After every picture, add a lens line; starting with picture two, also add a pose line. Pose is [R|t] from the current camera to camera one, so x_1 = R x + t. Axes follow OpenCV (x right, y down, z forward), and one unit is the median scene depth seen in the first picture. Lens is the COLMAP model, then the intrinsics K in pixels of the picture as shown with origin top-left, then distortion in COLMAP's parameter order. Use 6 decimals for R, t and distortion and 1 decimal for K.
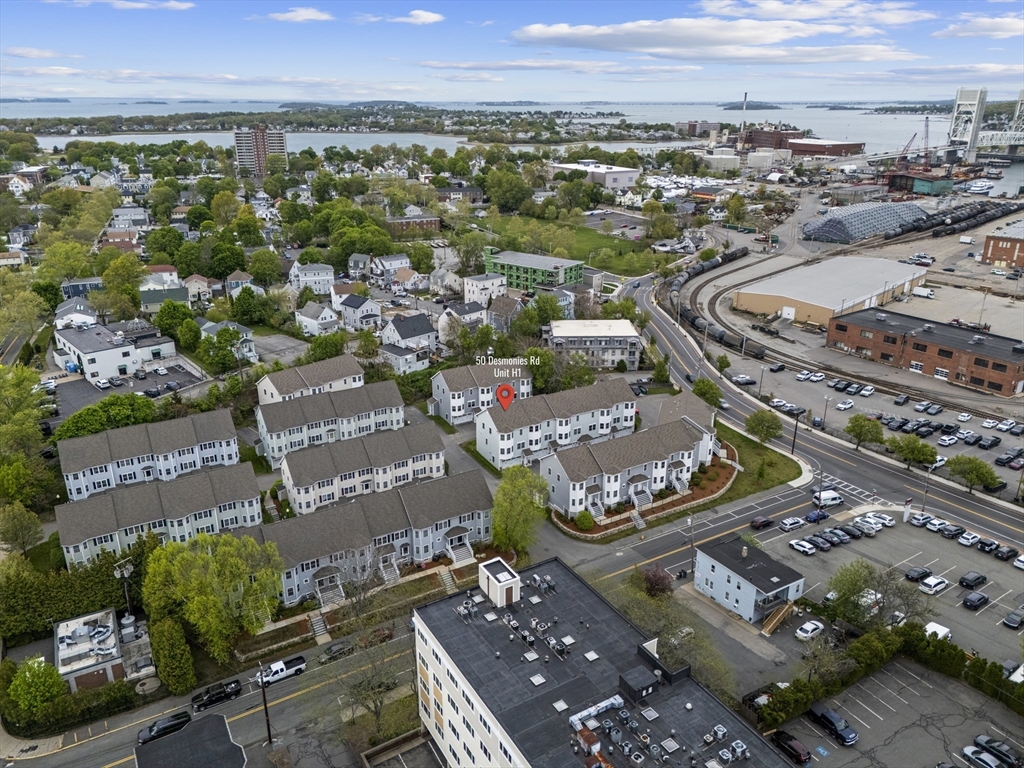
lens RADIAL K [[747.5, 0, 512.0], [0, 747.5, 384.0], [0, 0, 1]] dist [0.090642, -0.097016]
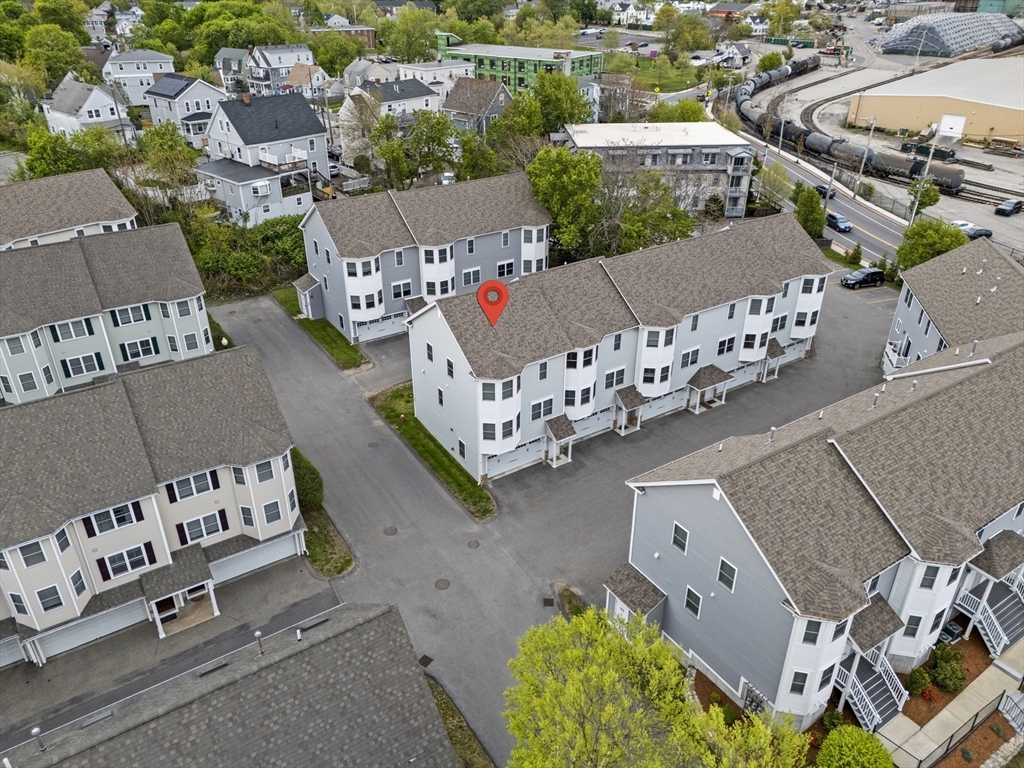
lens RADIAL K [[747.5, 0, 512.0], [0, 747.5, 384.0], [0, 0, 1]] dist [0.090642, -0.097016]
pose [[0.998818, -0.023269, 0.042668, -0.011769], [0.016794, 0.989102, 0.146273, 0.016059], [-0.045607, -0.145383, 0.988324, 0.500482]]
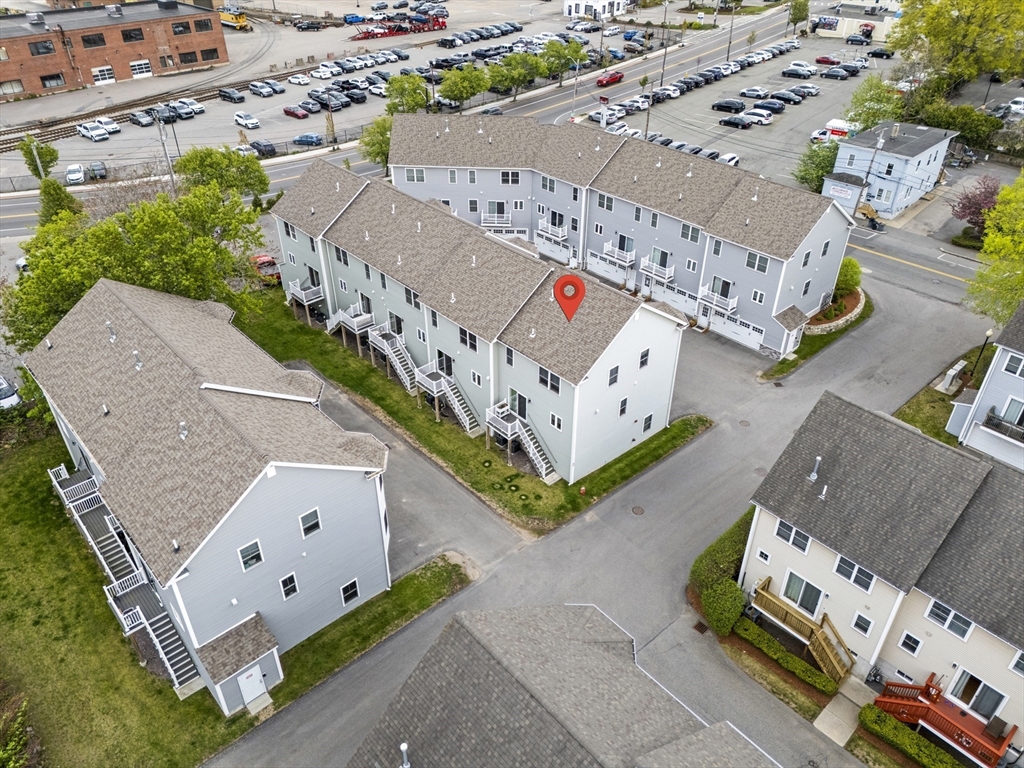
lens RADIAL K [[747.5, 0, 512.0], [0, 747.5, 384.0], [0, 0, 1]] dist [0.090642, -0.097016]
pose [[-0.204879, -0.561234, 0.801898, -0.205303], [0.342192, 0.726506, 0.595897, -0.101226], [-0.917022, 0.396490, 0.043204, 0.776929]]
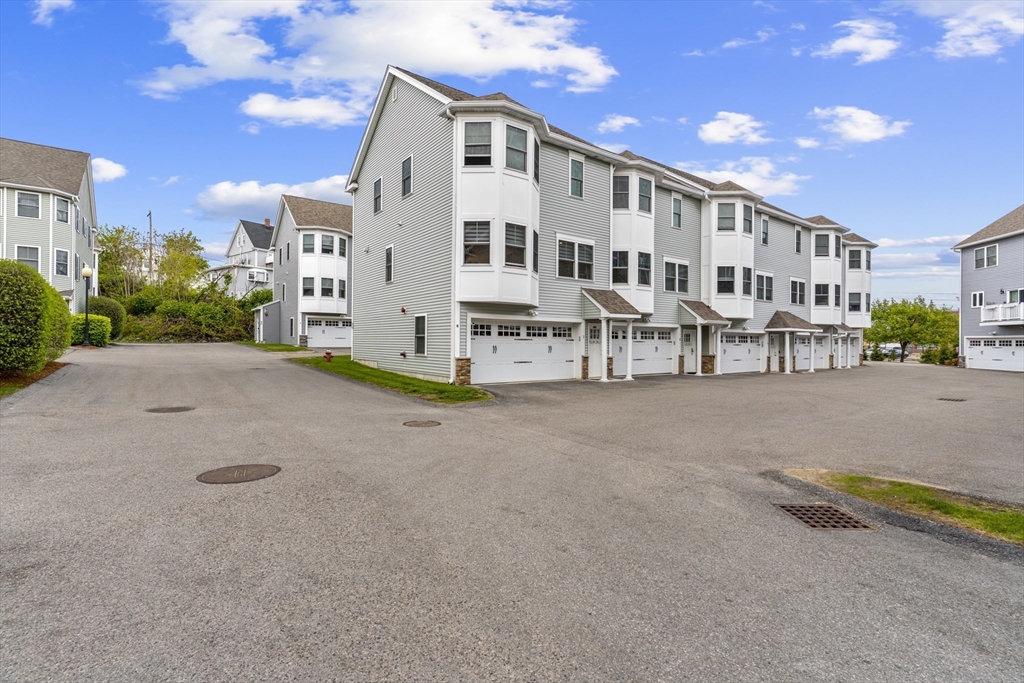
lens RADIAL K [[485.1, 0, 512.0], [0, 485.1, 341.5], [0, 0, 1]] dist [-0.001708, -0.000372]
pose [[0.994969, 0.006431, 0.099975, -0.011194], [0.028789, 0.937488, -0.346824, 0.105099], [-0.095956, 0.347957, 0.932587, 0.672210]]
